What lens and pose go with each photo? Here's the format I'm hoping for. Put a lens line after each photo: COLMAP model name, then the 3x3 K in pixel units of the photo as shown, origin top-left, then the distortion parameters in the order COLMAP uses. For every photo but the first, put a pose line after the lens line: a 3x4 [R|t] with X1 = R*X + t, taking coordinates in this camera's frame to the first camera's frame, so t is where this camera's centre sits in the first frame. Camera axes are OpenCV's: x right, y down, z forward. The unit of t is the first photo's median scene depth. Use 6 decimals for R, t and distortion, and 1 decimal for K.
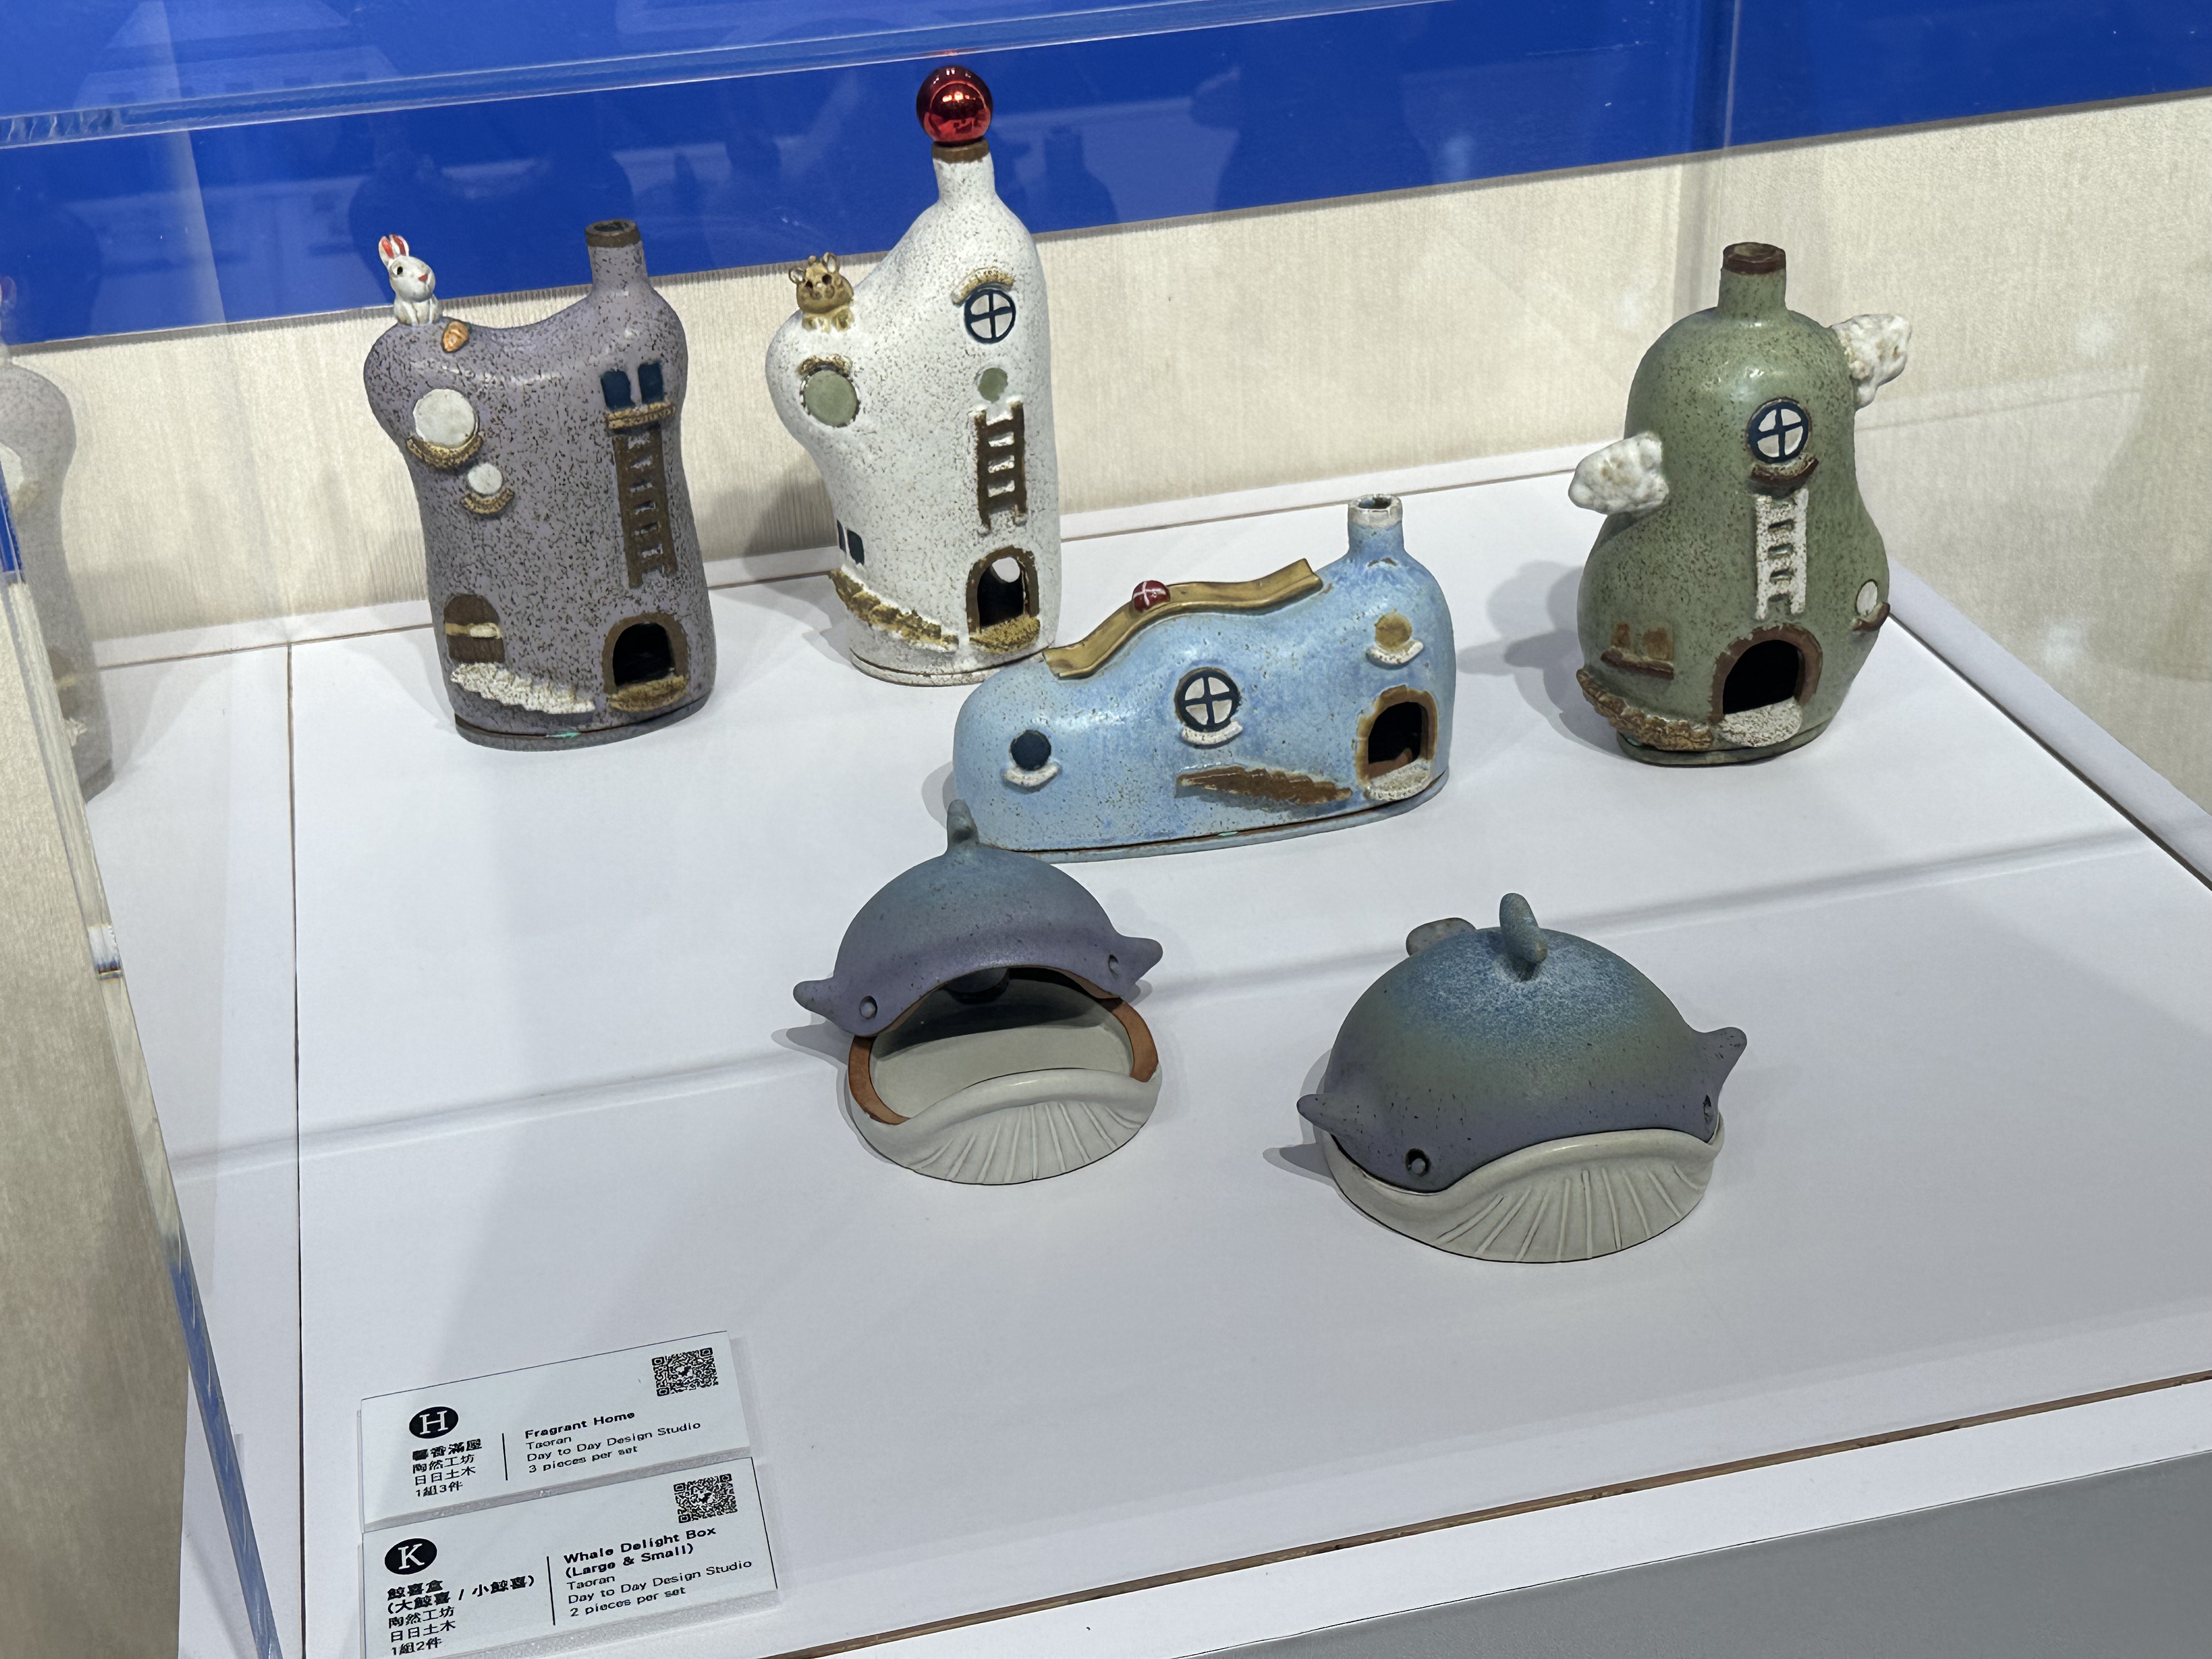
lens RADIAL K [[2967.2, 0, 1108.6], [0, 2967.2, 825.8], [0, 0, 1]] dist [0.076479, 0.000000]
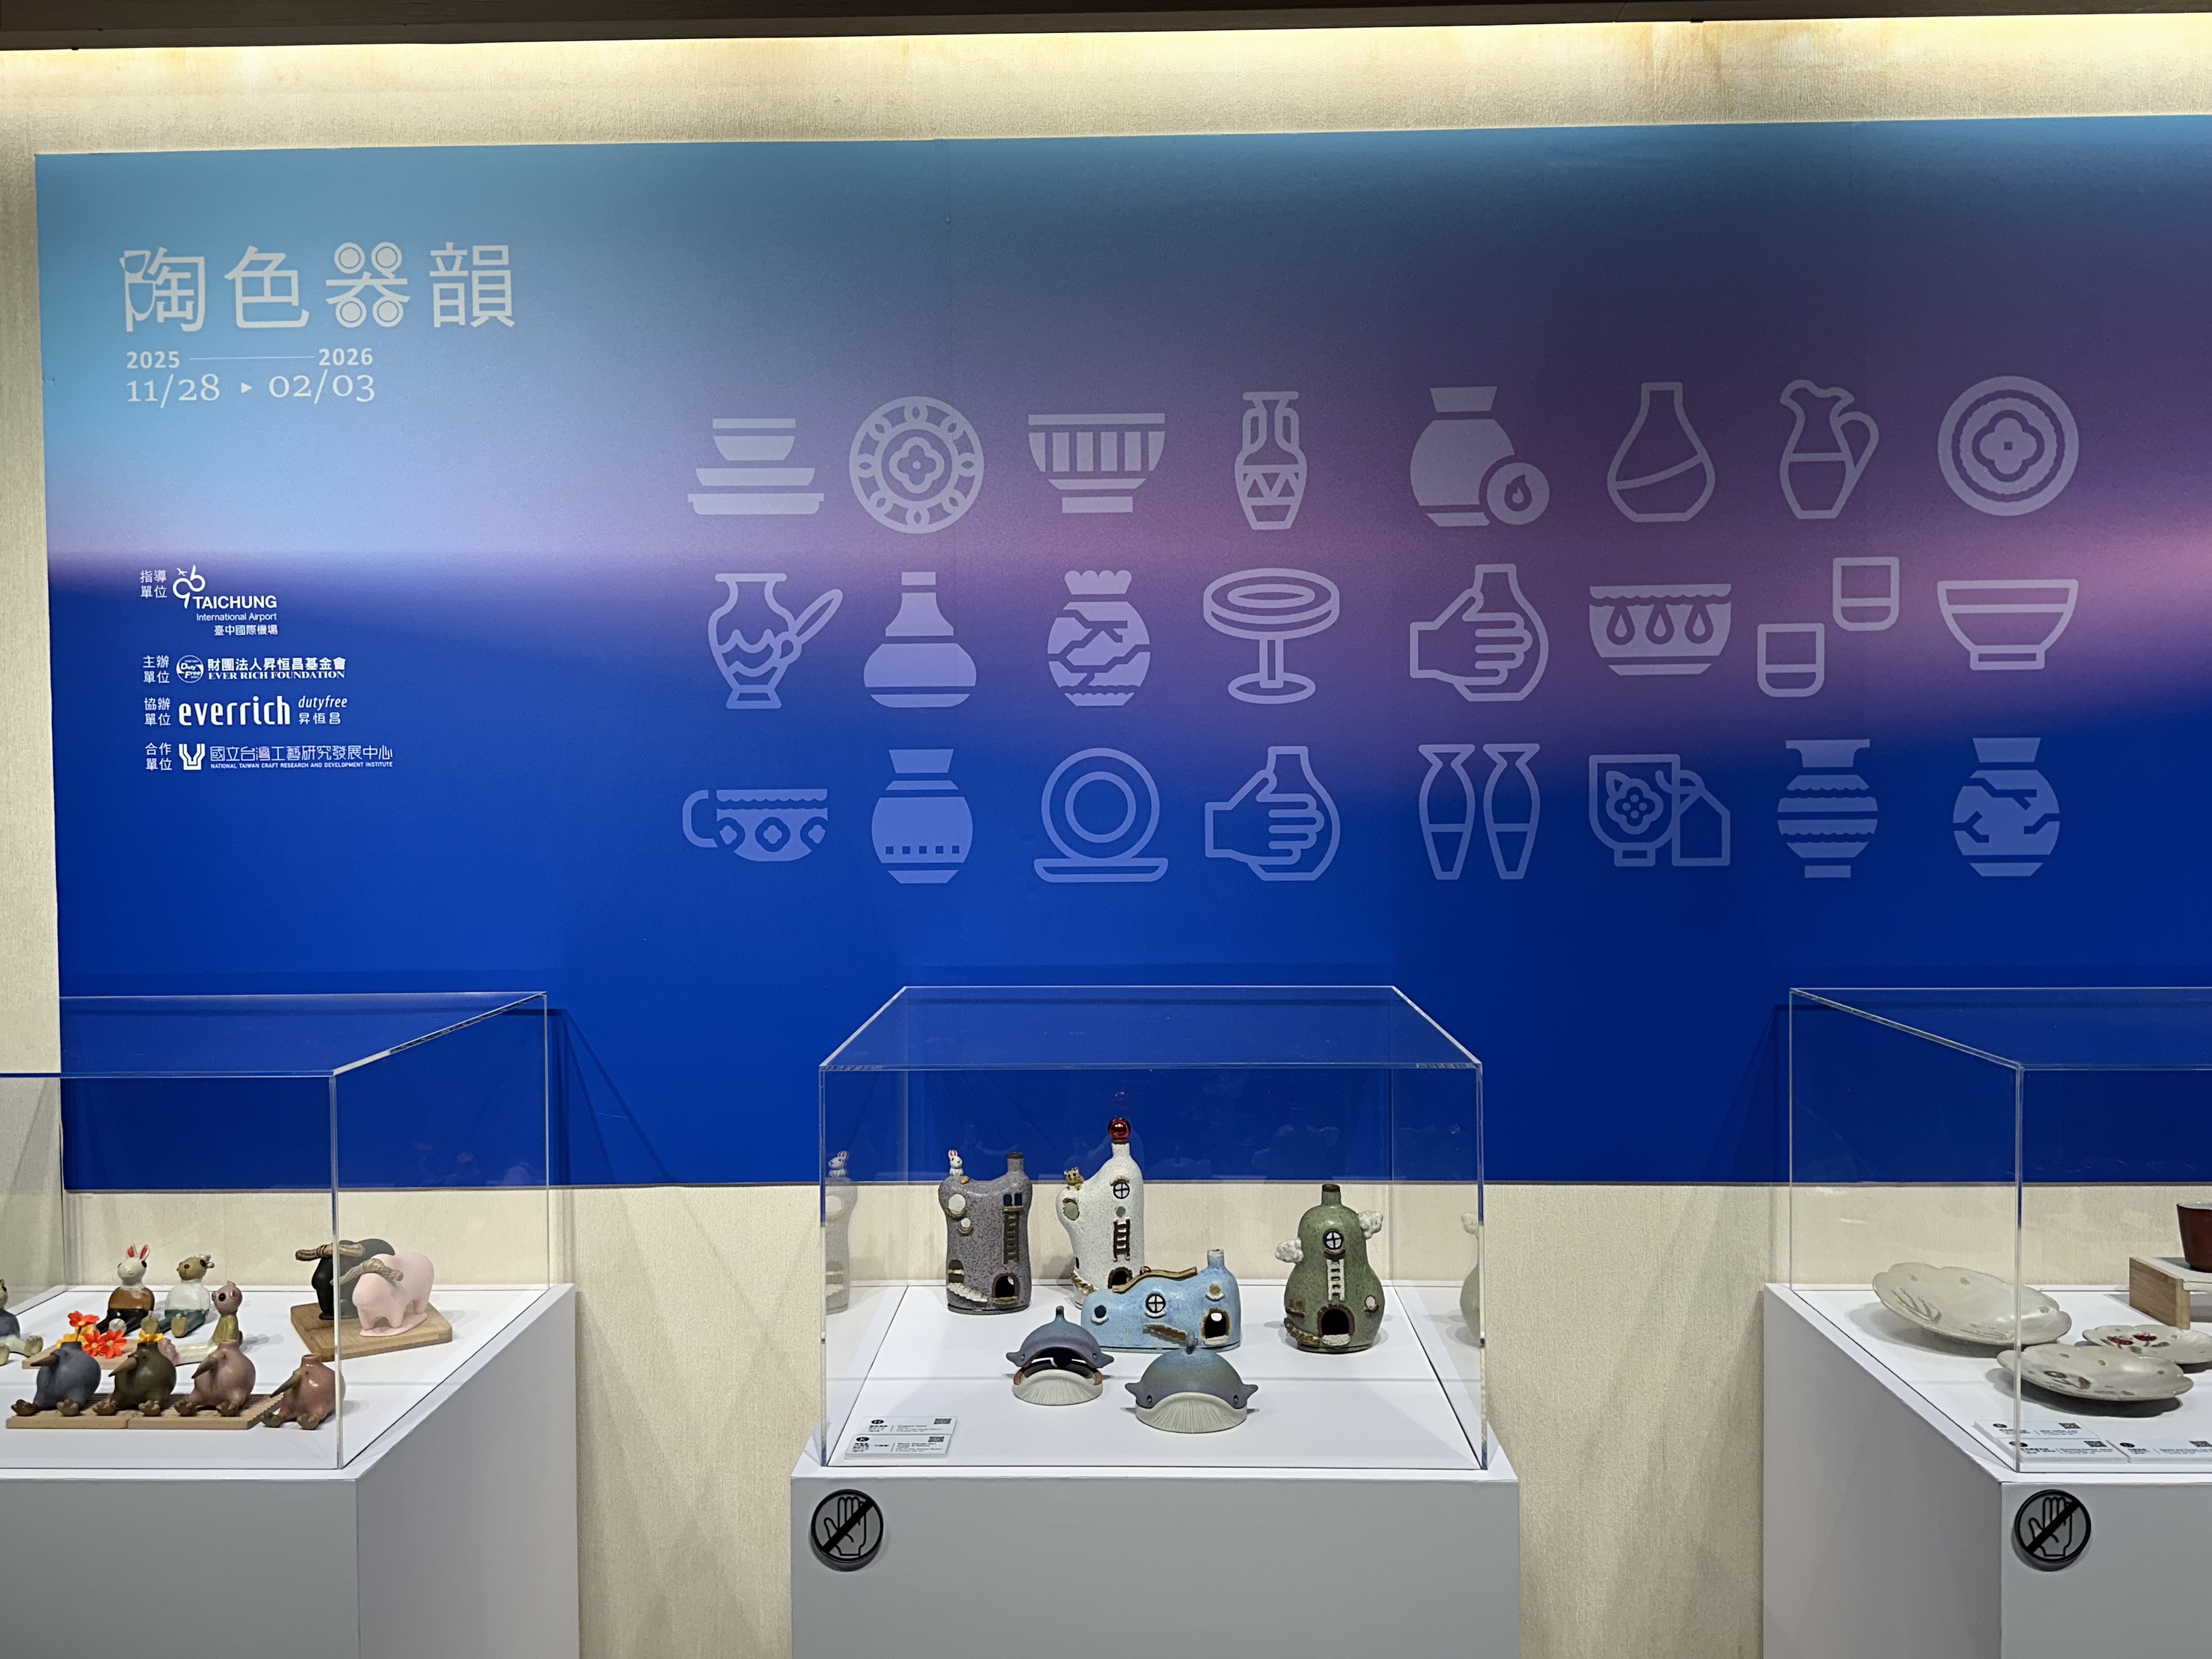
lens RADIAL K [[1936.8, 0, 1099.4], [0, 1936.8, 824.2], [0, 0, 1]] dist [-0.066865, -0.019203]
pose [[0.963023, 0.051295, -0.264490, 0.479426], [-0.165245, 0.887830, -0.429479, 0.388088], [0.212792, 0.457304, 0.863477, -1.024828]]
